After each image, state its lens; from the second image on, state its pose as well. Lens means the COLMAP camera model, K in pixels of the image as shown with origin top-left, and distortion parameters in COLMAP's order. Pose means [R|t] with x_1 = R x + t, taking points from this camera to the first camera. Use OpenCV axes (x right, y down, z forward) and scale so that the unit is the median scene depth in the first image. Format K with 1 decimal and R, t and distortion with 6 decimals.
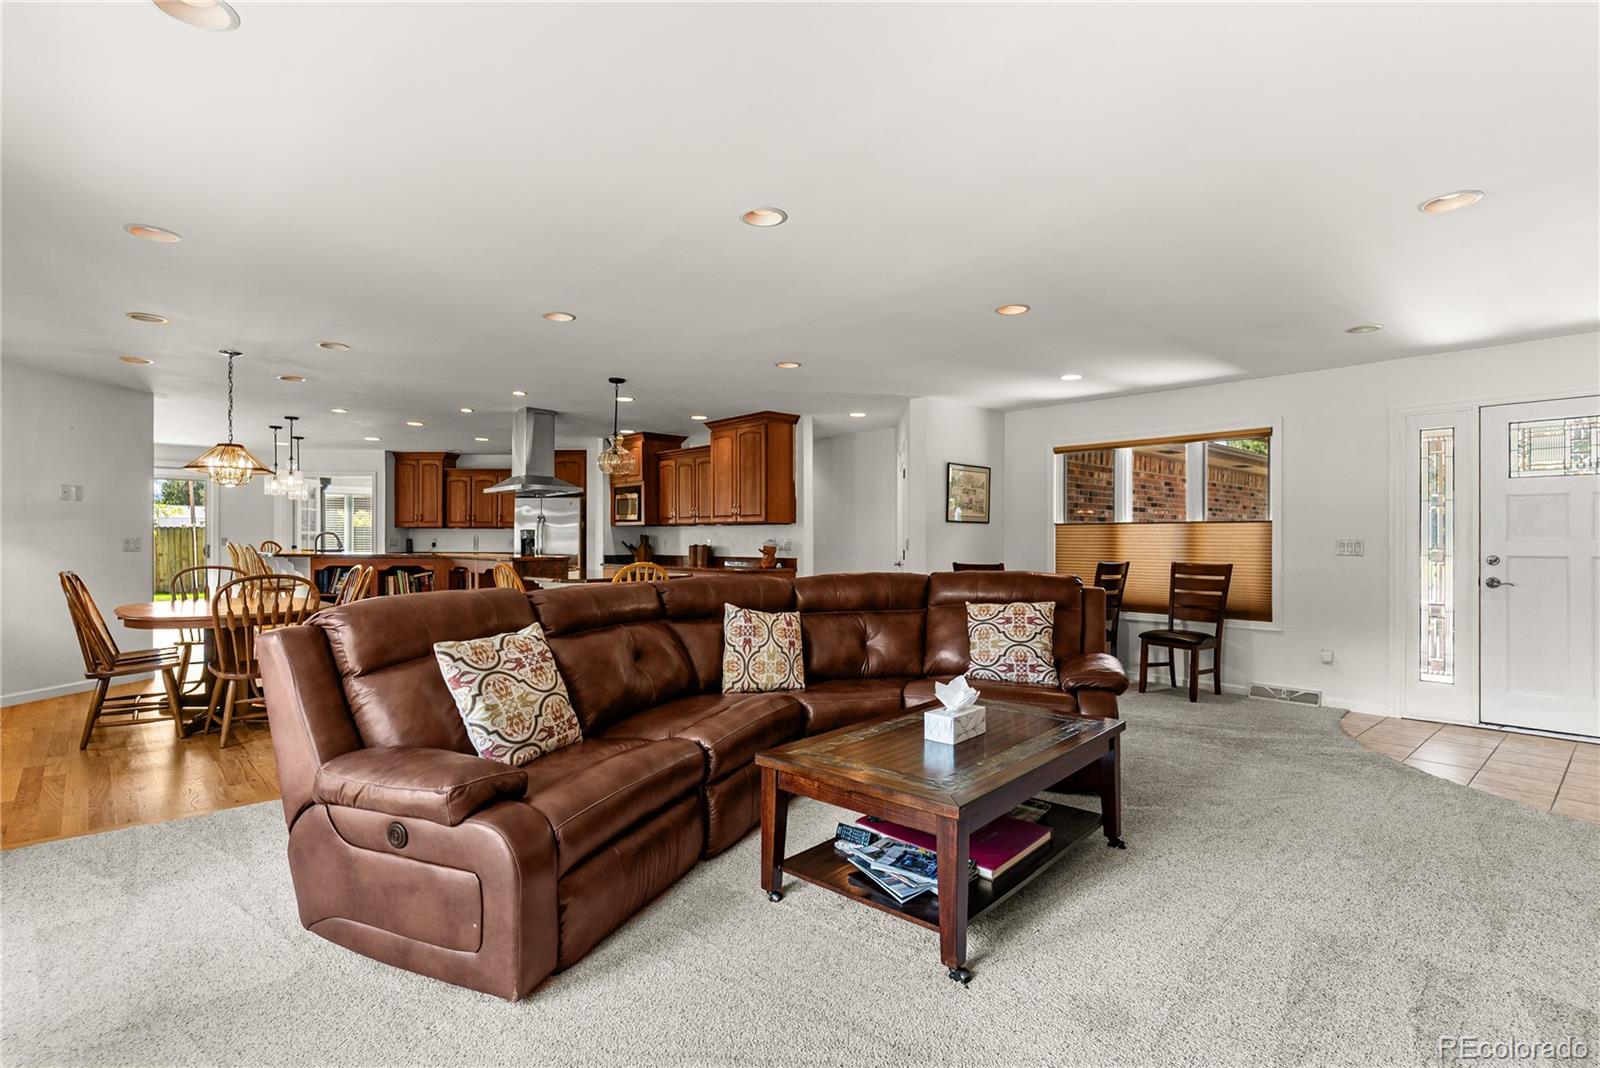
lens RADIAL K [[775.4, 0, 802.1], [0, 775.4, 541.9], [0, 0, 1]] dist [0.000000, 0.000286]
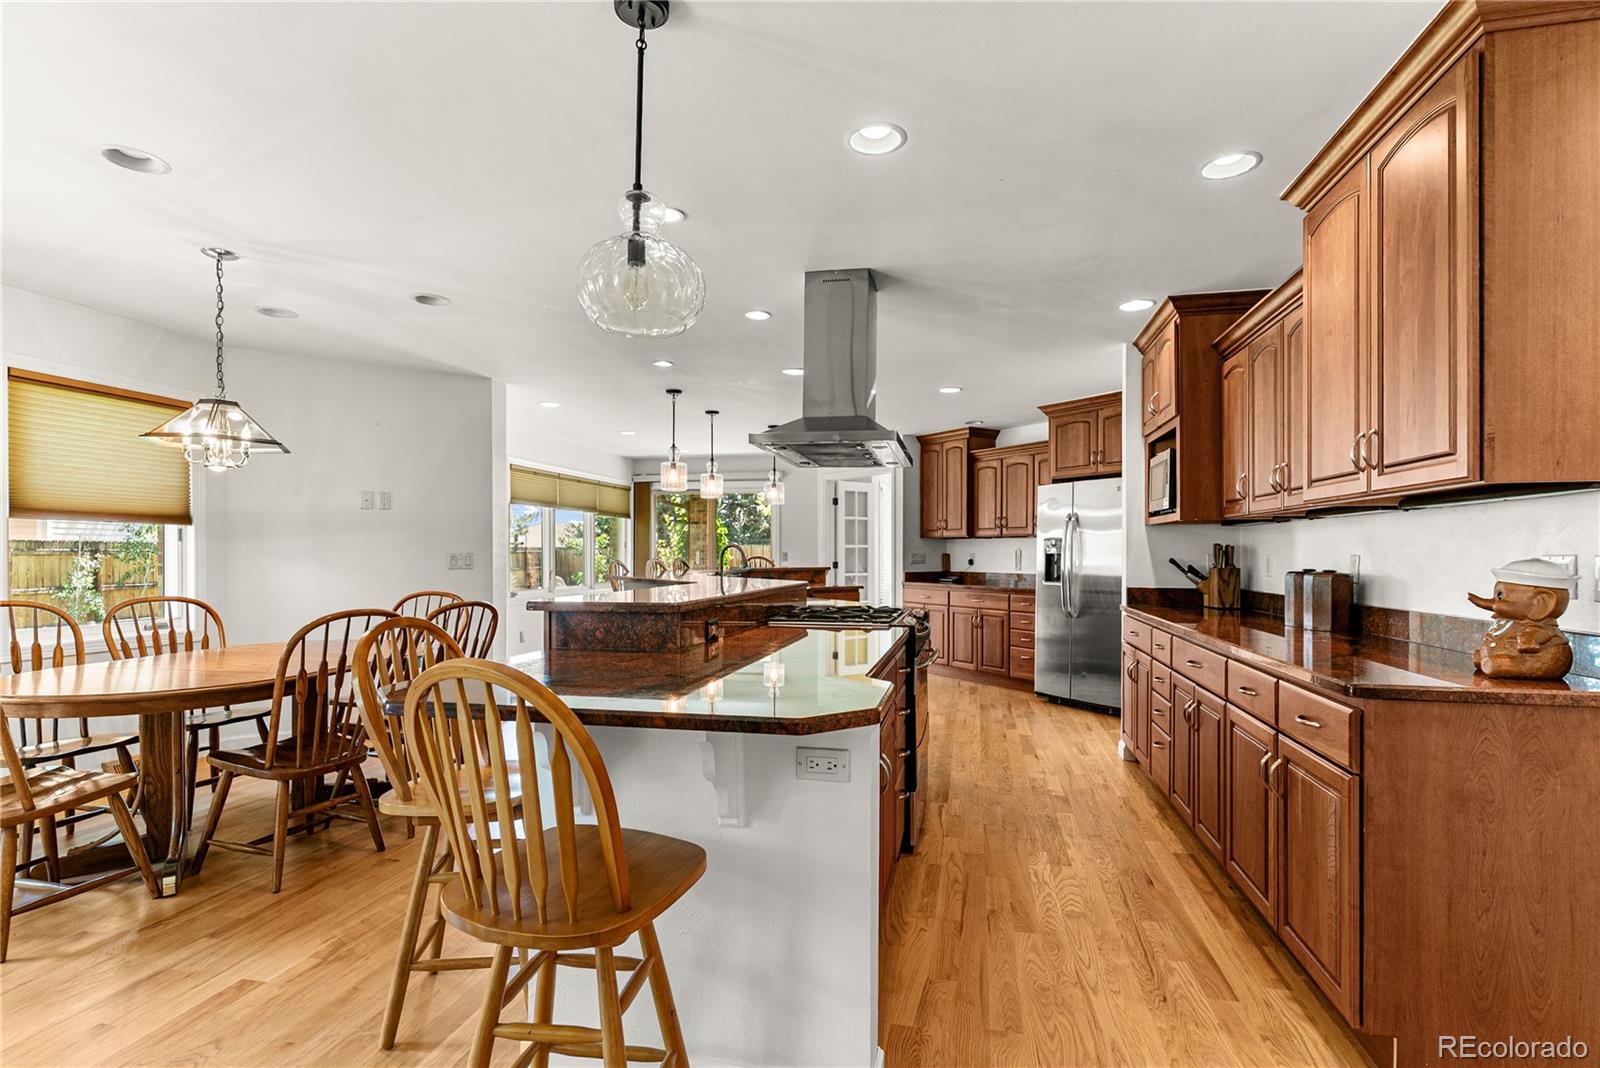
lens RADIAL K [[775.4, 0, 802.1], [0, 775.4, 541.9], [0, 0, 1]] dist [0.000000, 0.000286]
pose [[0.577758, -0.013374, -0.816099, 0.020165], [-0.002012, 0.999839, -0.017809, -0.002340], [0.816206, 0.011931, 0.577638, 0.611253]]
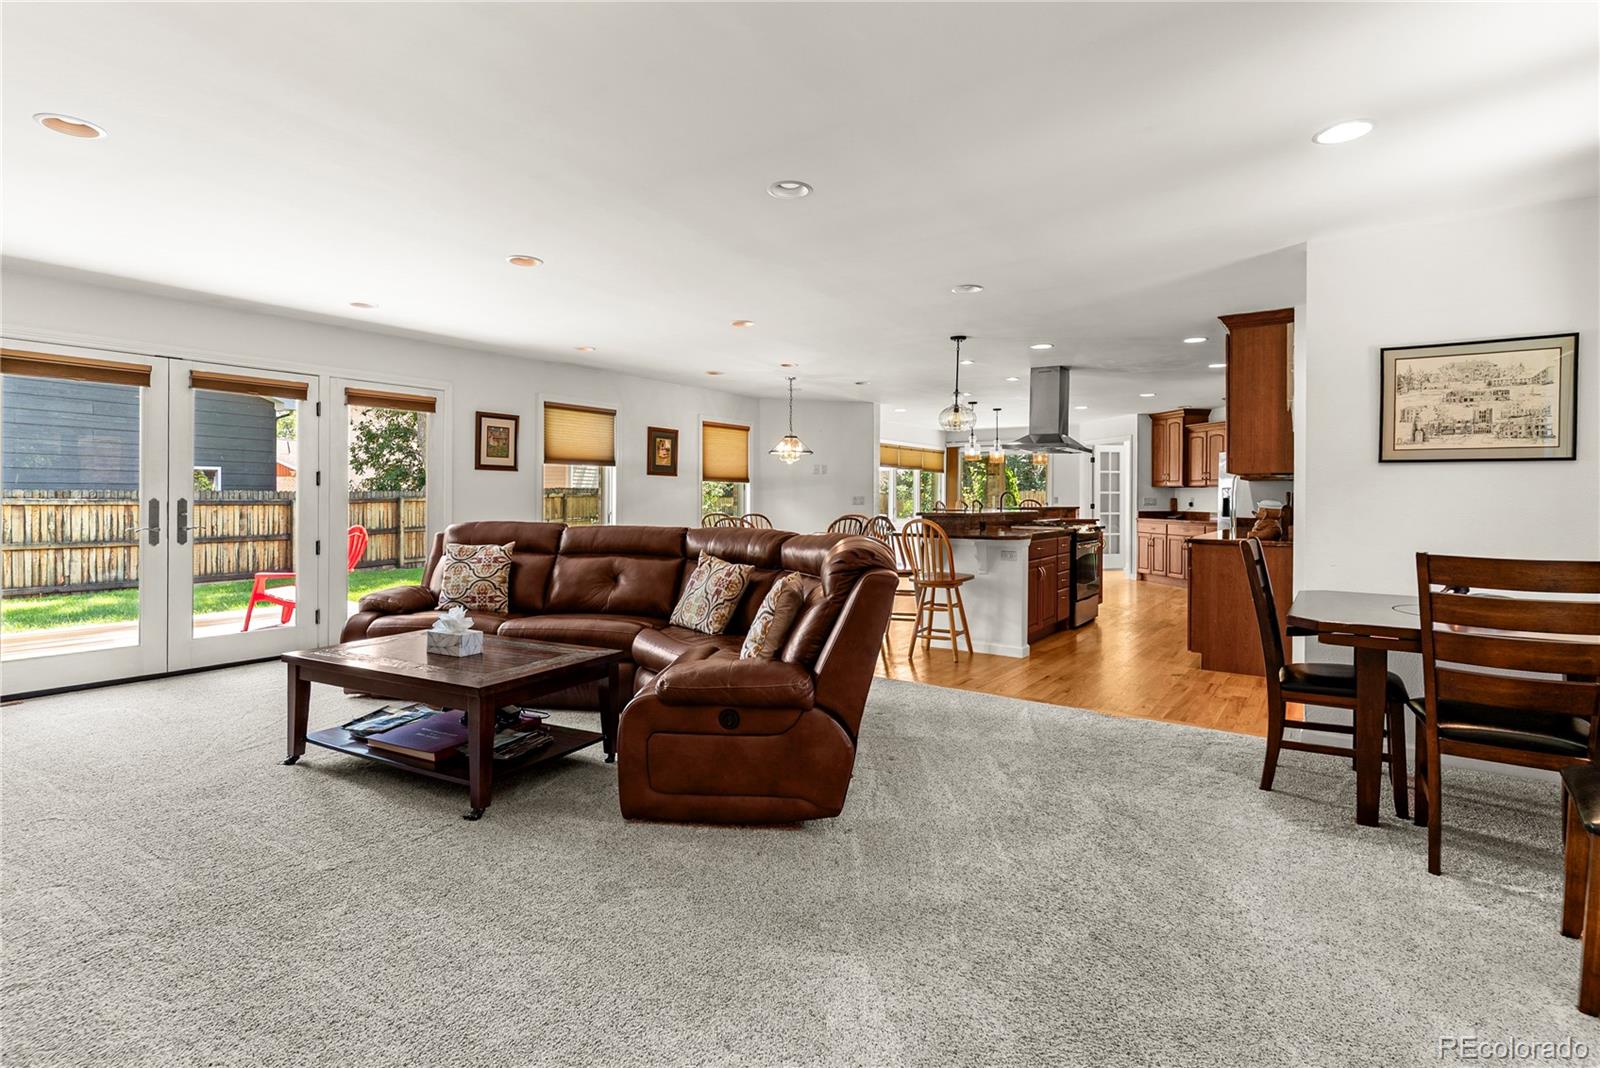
lens RADIAL K [[770.9, 0, 804.6], [0, 770.9, 500.3], [0, 0, 1]] dist [-0.000092, 0.000080]
pose [[0.226218, 0.003379, -0.974071, 0.478750], [-0.008002, 0.999967, 0.001610, 0.001123], [0.974044, 0.007431, 0.226237, 0.401674]]
